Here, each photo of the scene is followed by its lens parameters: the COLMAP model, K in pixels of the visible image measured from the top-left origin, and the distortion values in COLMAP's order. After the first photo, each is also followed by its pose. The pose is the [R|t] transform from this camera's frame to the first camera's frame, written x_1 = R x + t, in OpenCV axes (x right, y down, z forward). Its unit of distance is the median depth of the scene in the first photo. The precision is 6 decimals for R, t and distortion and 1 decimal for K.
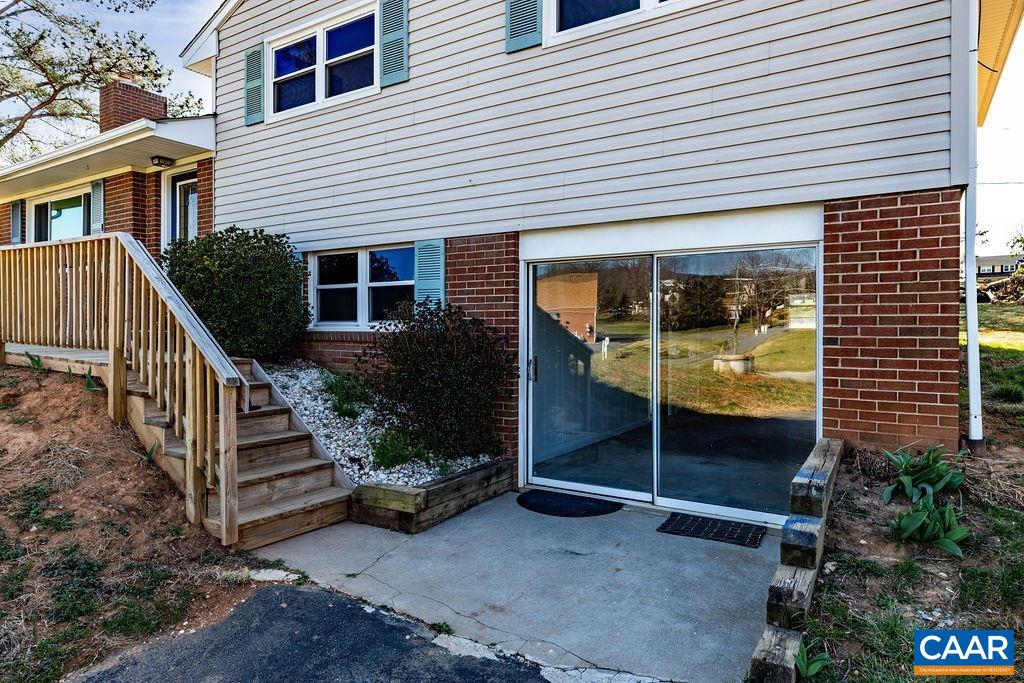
lens RADIAL K [[626.2, 0, 511.6], [0, 626.2, 322.1], [0, 0, 1]] dist [-0.001197, -0.000393]
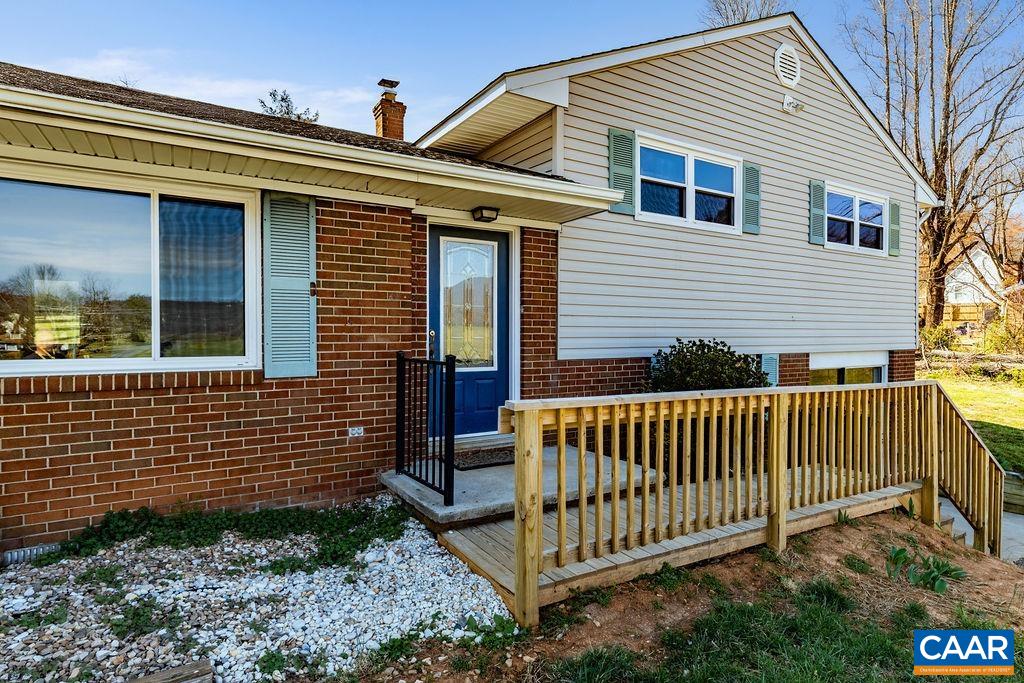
lens RADIAL K [[563.8, 0, 512.0], [0, 563.8, 341.5], [0, 0, 1]] dist [0.008172, 0.000665]
pose [[0.441514, -0.000812, 0.897254, -1.447270], [-0.005387, 0.999979, 0.003556, -0.152195], [-0.897238, -0.006404, 0.441501, 0.911735]]
